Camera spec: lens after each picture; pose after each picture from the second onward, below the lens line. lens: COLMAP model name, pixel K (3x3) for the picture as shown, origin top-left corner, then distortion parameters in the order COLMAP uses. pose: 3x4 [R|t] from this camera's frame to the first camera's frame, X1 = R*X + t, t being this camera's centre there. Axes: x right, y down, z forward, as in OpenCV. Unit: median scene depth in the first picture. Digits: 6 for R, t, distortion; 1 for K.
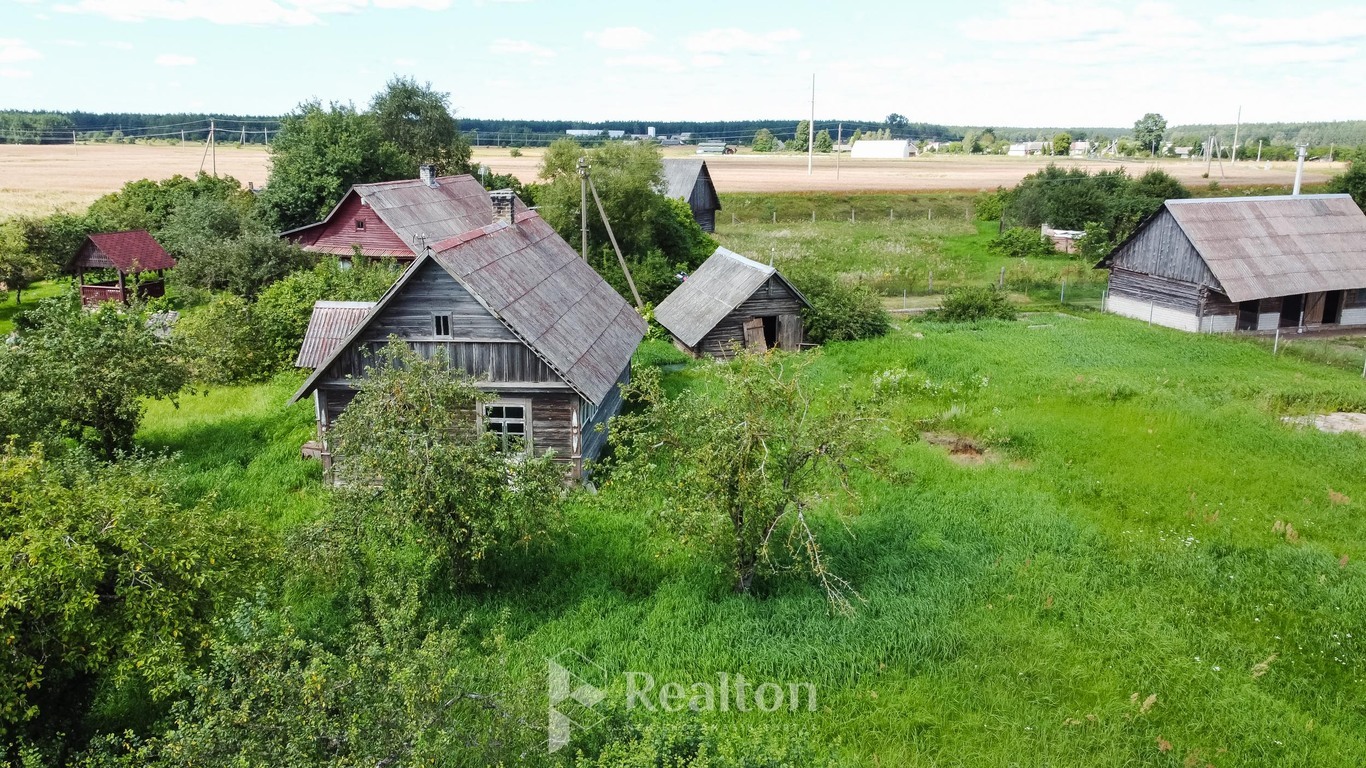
lens RADIAL K [[1039.2, 0, 683.0], [0, 1039.2, 384.0], [0, 0, 1]] dist [0.010901, -0.012949]
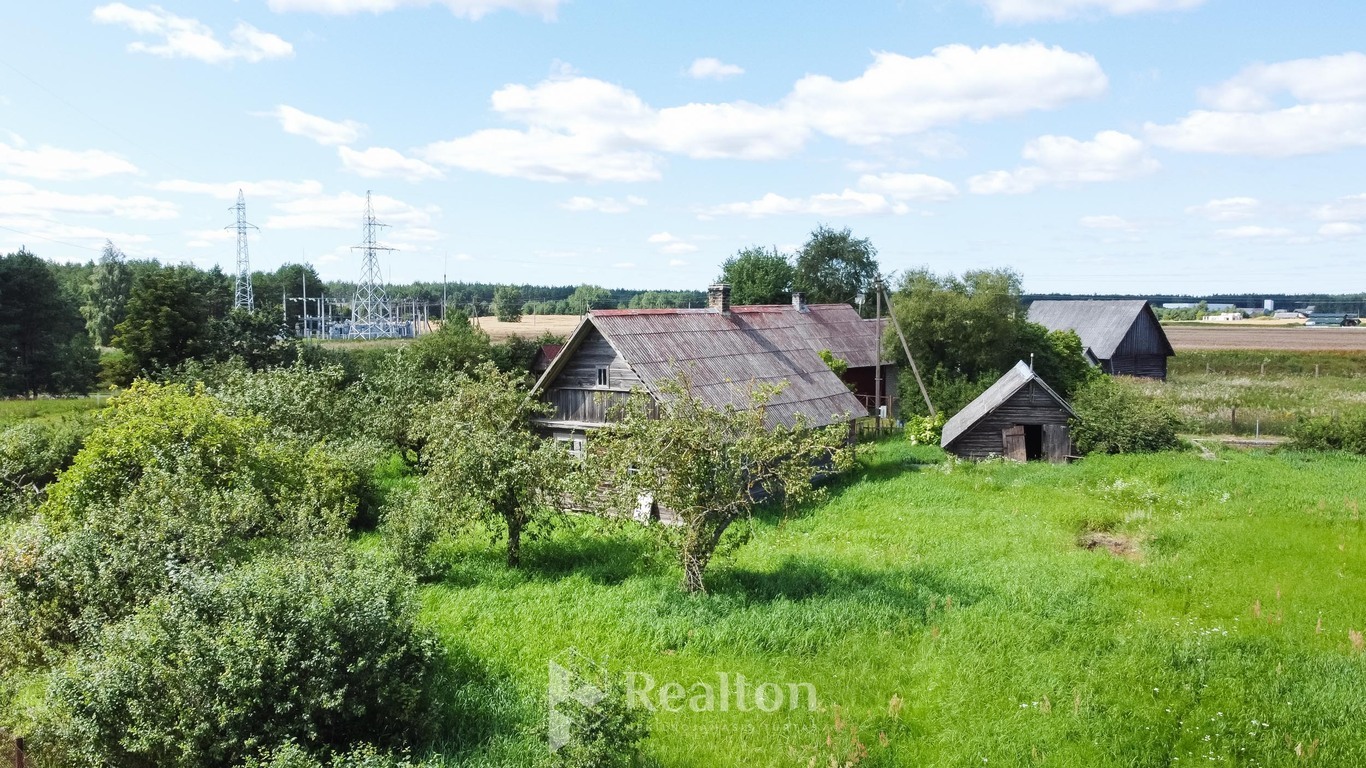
lens RADIAL K [[1039.2, 0, 683.0], [0, 1039.2, 384.0], [0, 0, 1]] dist [0.010901, -0.012949]
pose [[0.851580, 0.034017, -0.523120, 0.314920], [-0.120024, 0.984037, -0.131397, 0.065217], [0.510300, 0.174682, 0.842069, 0.006371]]
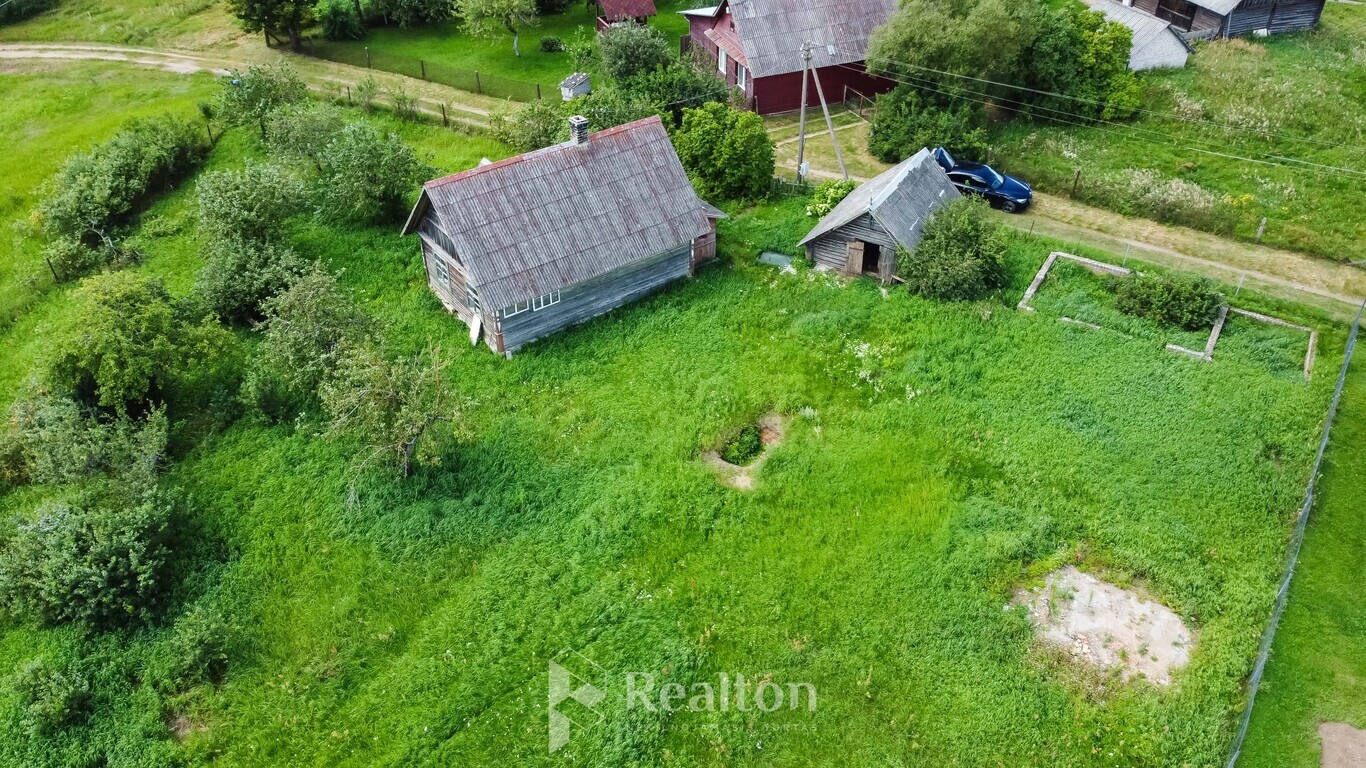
lens RADIAL K [[1014.6, 0, 683.0], [0, 1014.6, 384.0], [0, 0, 1]] dist [0.001478, -0.003444]
pose [[0.654554, 0.457055, -0.602212, 0.669419], [-0.173118, 0.866010, 0.469103, -0.407152], [0.735928, -0.202799, 0.645974, 0.134332]]
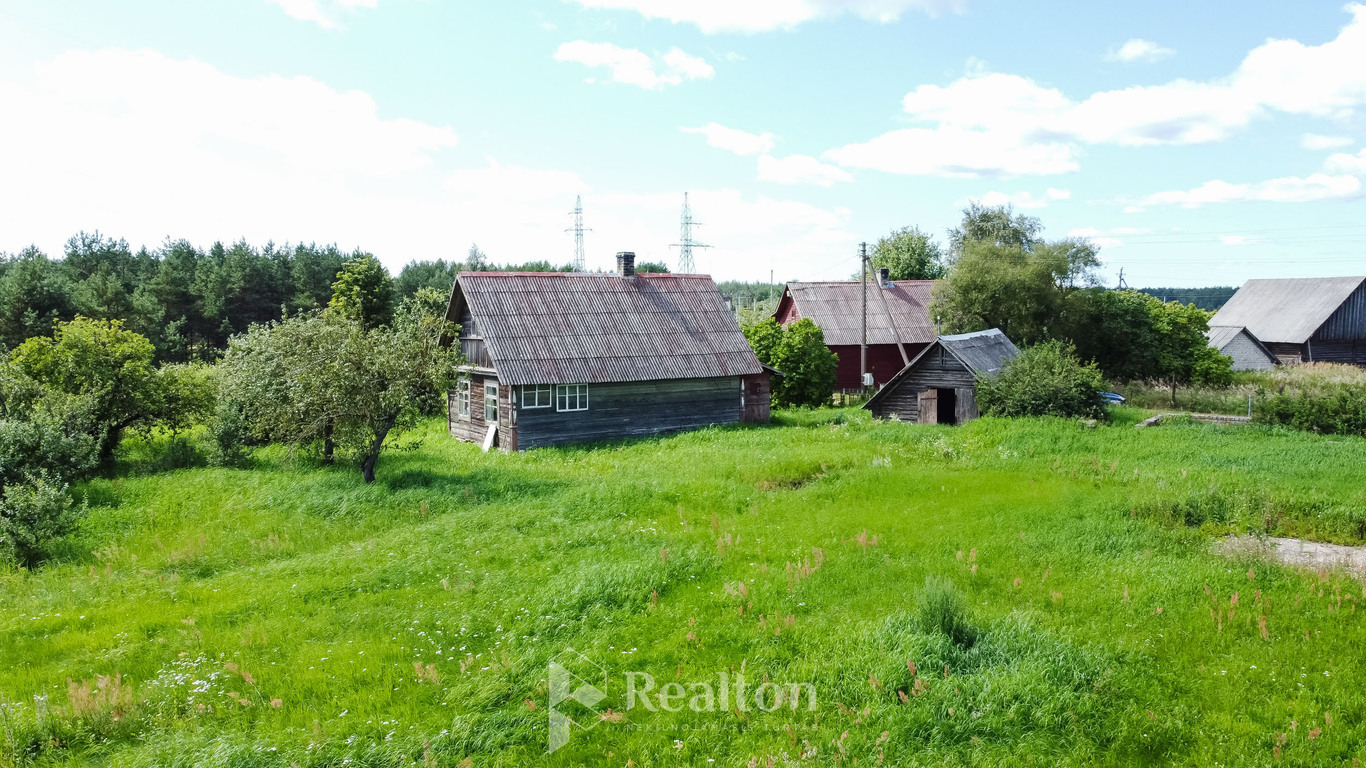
lens RADIAL K [[1014.6, 0, 683.0], [0, 1014.6, 384.0], [0, 0, 1]] dist [0.001478, -0.003444]
pose [[0.587651, 0.055643, -0.807199, 0.706715], [-0.185945, 0.980218, -0.067801, 0.040637], [0.787458, 0.189938, 0.586373, 0.254987]]
